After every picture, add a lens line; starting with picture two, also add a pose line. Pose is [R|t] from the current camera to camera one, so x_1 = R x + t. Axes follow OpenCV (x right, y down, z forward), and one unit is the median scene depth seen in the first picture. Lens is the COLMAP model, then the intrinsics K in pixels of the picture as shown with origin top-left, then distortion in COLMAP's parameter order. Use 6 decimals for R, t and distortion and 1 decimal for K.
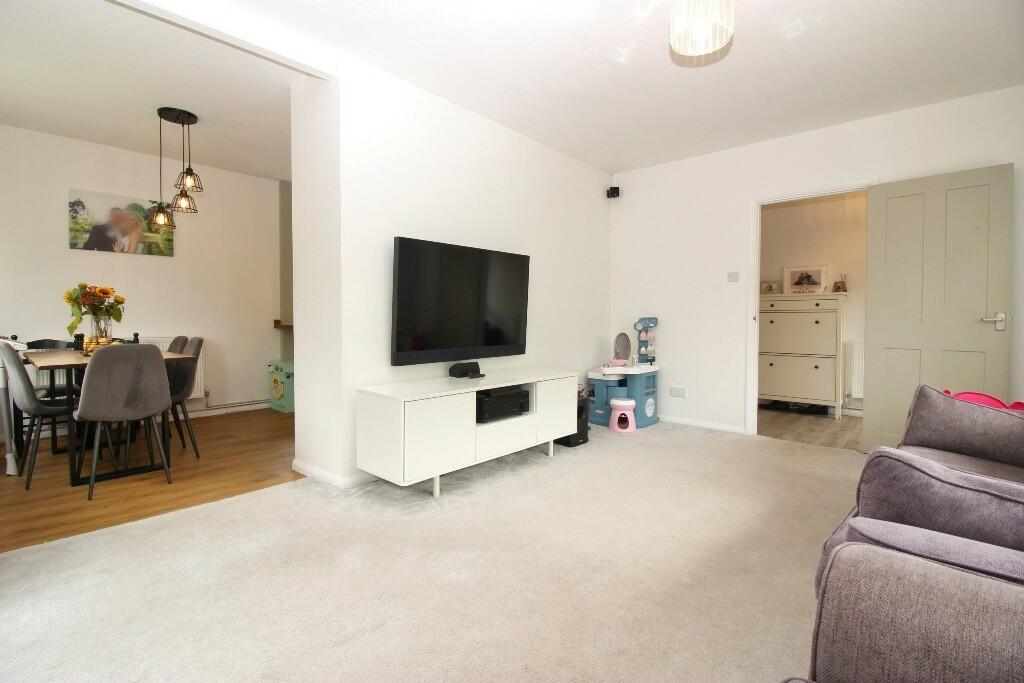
lens RADIAL K [[472.7, 0, 506.7], [0, 472.7, 332.9], [0, 0, 1]] dist [0.002457, -0.013220]
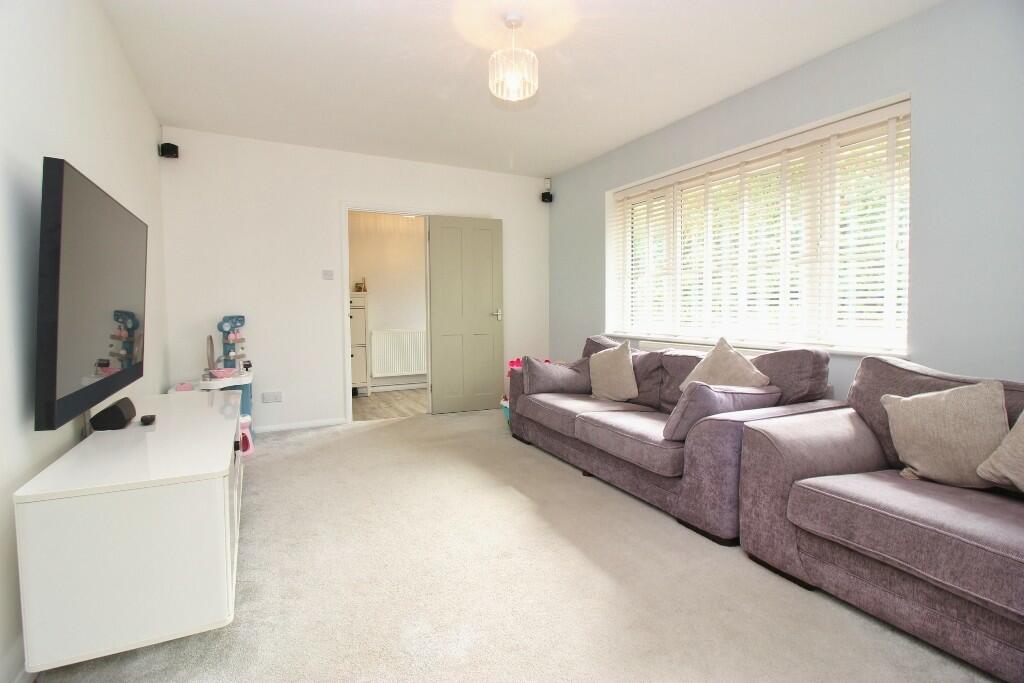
lens RADIAL K [[472.7, 0, 506.7], [0, 472.7, 332.9], [0, 0, 1]] dist [0.002457, -0.013220]
pose [[0.360764, -0.049971, 0.931317, -0.317152], [0.040793, 0.998453, 0.037771, -0.014347], [-0.931765, 0.024365, 0.362245, 0.251204]]
